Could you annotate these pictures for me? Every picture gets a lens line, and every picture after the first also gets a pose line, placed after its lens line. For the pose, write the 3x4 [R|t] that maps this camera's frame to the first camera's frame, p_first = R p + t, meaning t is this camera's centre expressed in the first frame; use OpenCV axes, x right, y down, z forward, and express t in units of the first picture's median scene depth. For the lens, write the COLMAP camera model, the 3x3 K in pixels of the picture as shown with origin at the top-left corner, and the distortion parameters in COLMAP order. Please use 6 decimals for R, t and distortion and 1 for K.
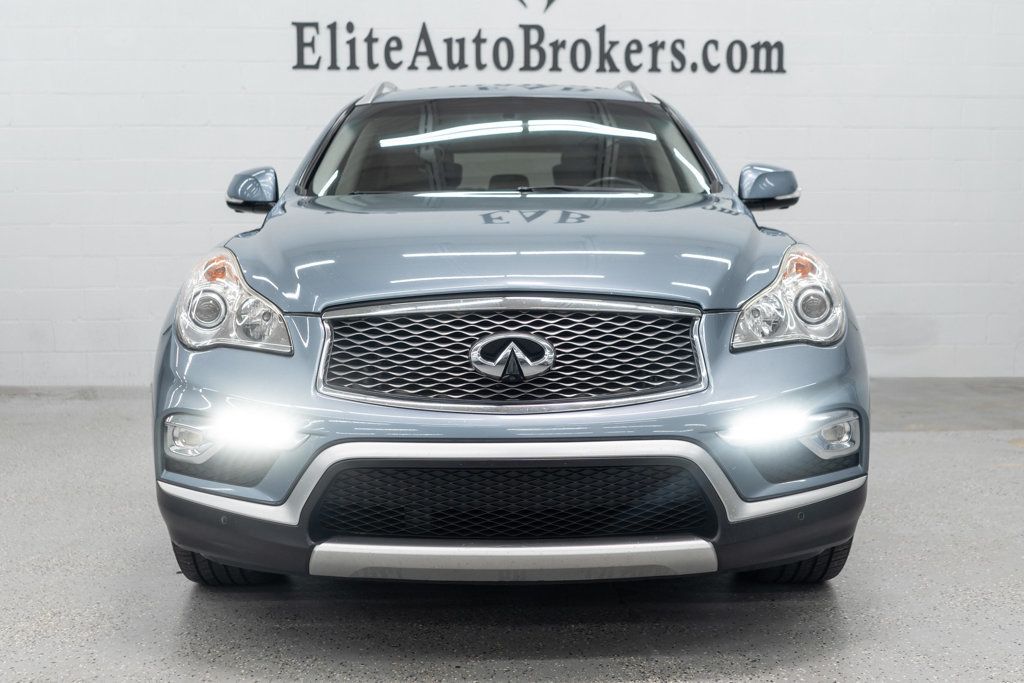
lens RADIAL K [[1249.3, 0, 512.0], [0, 1249.3, 341.5], [0, 0, 1]] dist [-0.015220, -0.029637]
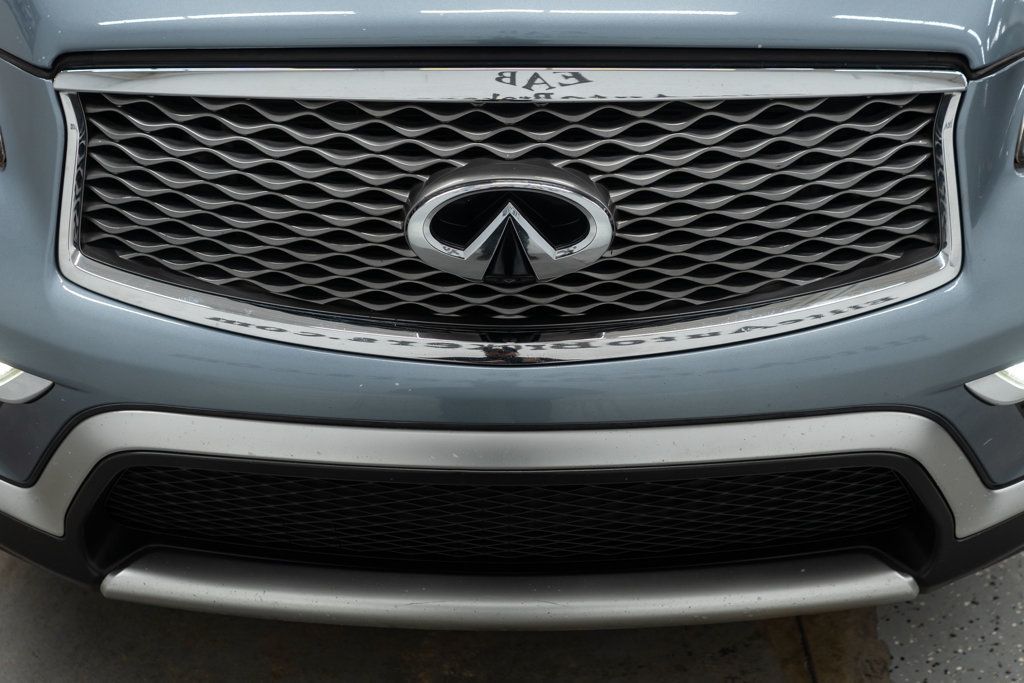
lens RADIAL K [[1249.3, 0, 512.0], [0, 1249.3, 341.5], [0, 0, 1]] dist [-0.015220, -0.029637]
pose [[0.999978, 0.006617, -0.000035, 0.001334], [-0.005701, 0.864144, 0.503213, -0.160672], [0.003360, -0.503202, 0.864162, 0.622887]]
